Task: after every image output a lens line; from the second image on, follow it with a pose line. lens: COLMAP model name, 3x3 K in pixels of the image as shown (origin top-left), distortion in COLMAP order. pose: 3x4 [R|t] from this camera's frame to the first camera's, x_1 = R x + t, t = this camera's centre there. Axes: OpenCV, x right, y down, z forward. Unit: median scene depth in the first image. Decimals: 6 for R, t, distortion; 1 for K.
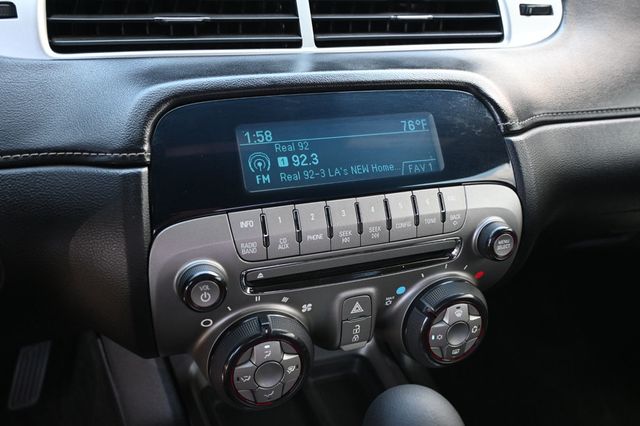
lens RADIAL K [[571.1, 0, 318.4], [0, 571.1, 213.3], [0, 0, 1]] dist [-0.020360, -0.000785]
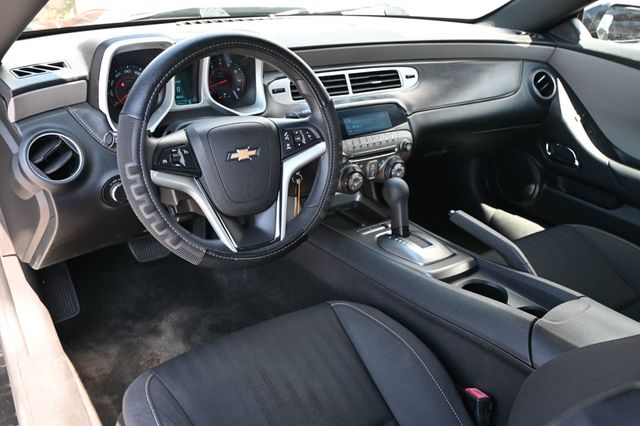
lens RADIAL K [[526.7, 0, 324.5], [0, 526.7, 213.2], [0, 0, 1]] dist [-0.006163, 0.010020]
pose [[0.969225, -0.098442, 0.225637, -0.987406], [0.089706, 0.994778, 0.048677, 0.264556], [-0.229250, -0.026938, 0.972995, -2.139696]]
